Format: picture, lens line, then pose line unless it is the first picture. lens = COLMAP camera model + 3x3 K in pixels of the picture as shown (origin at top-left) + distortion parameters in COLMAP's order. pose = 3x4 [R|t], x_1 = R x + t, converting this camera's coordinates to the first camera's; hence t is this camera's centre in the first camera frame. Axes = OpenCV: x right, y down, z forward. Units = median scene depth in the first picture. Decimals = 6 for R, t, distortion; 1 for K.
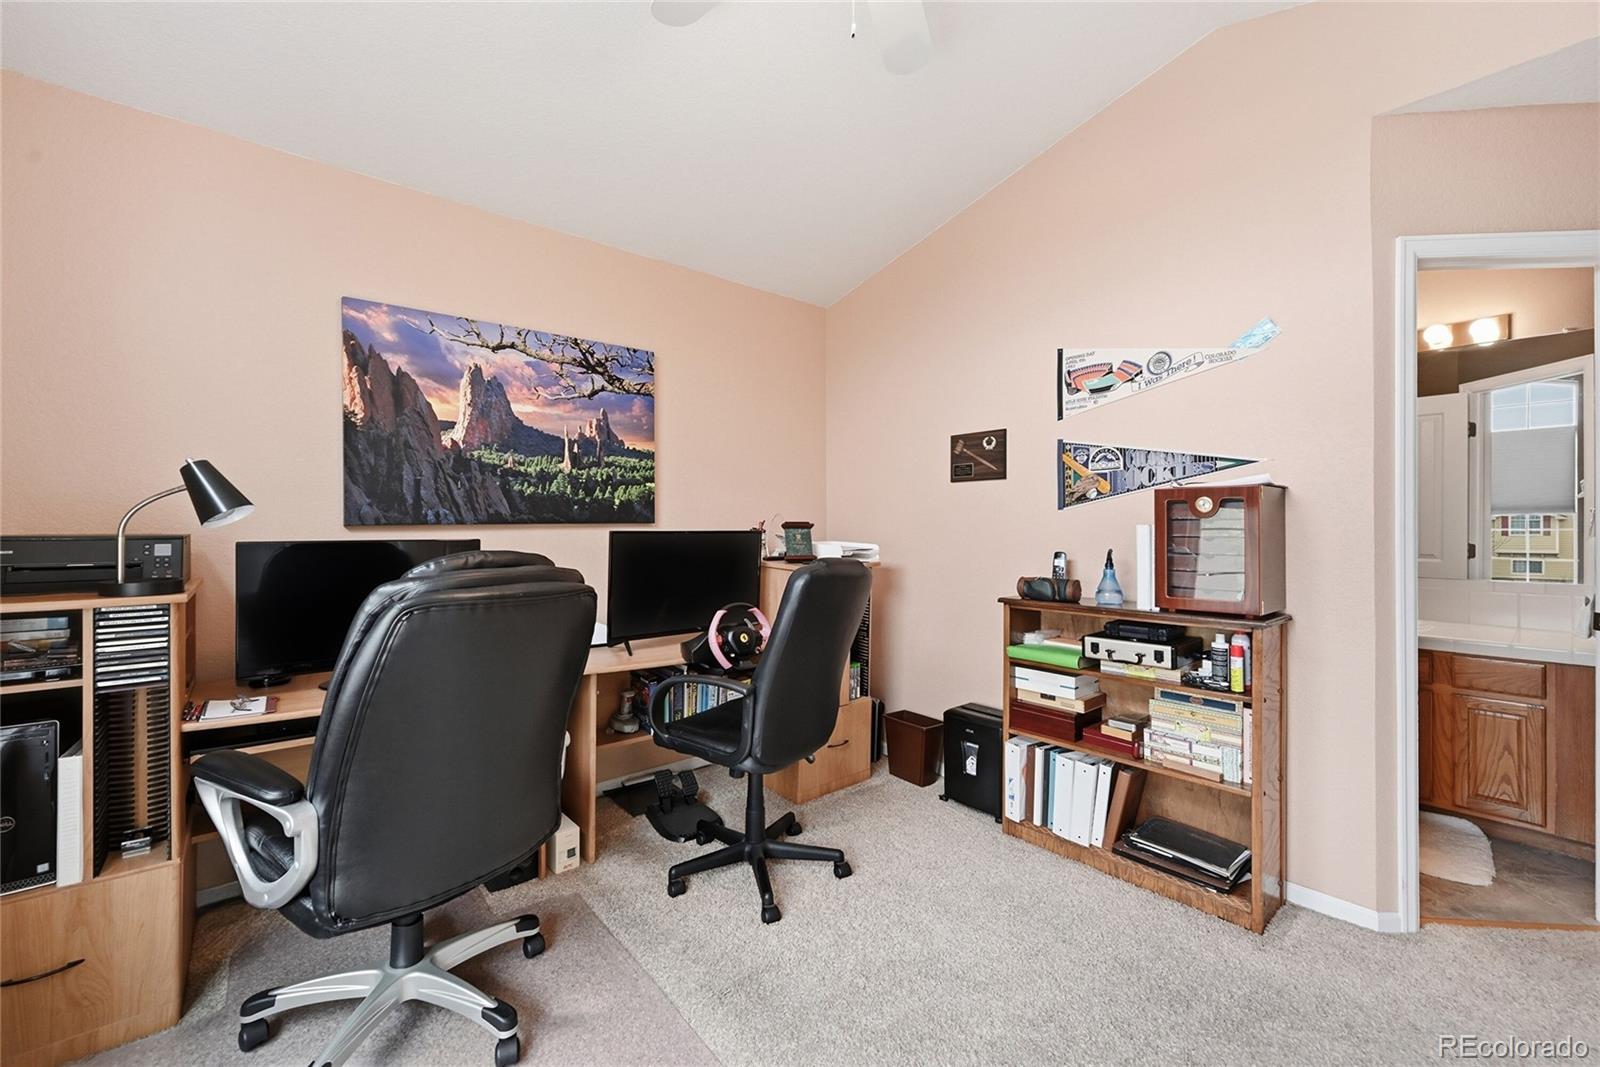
lens RADIAL K [[644.9, 0, 798.8], [0, 644.9, 528.8], [0, 0, 1]] dist [-0.000127, 0.000178]
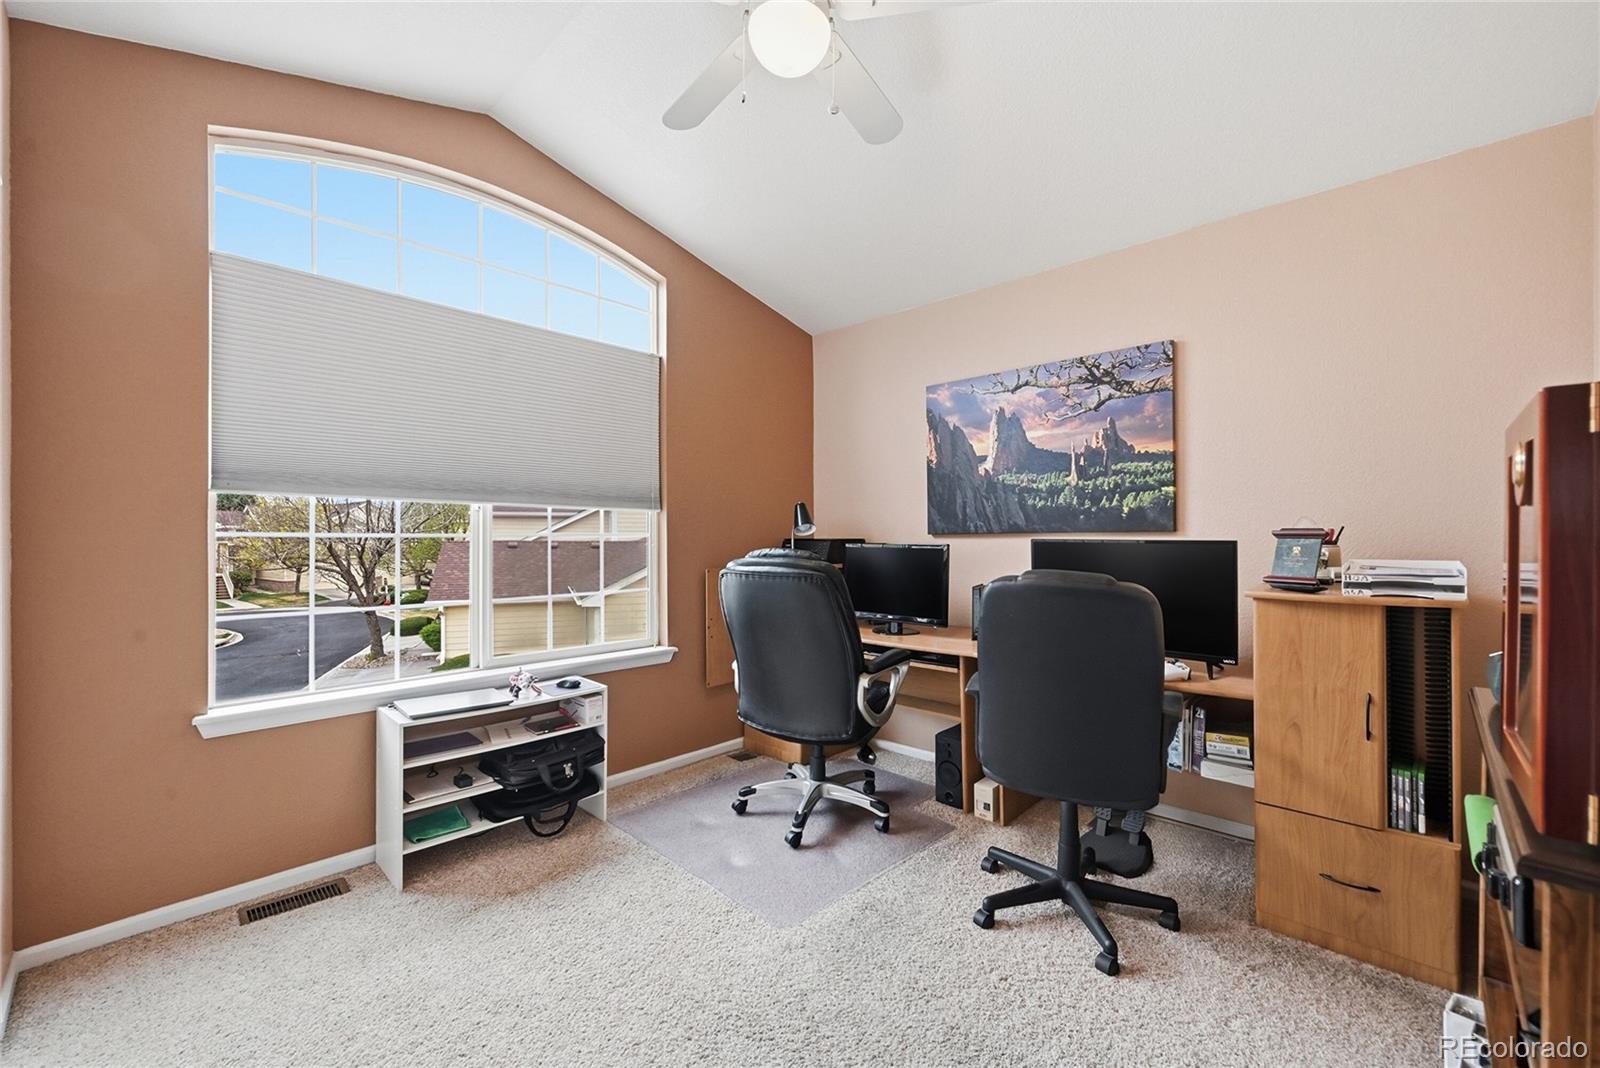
lens RADIAL K [[644.9, 0, 798.8], [0, 644.9, 529.3], [0, 0, 1]] dist [-0.000127, 0.000178]
pose [[0.125689, -0.000191, -0.992070, 0.655163], [0.005682, 0.999984, 0.000527, -0.016241], [0.992053, -0.005703, 0.125688, 0.410600]]
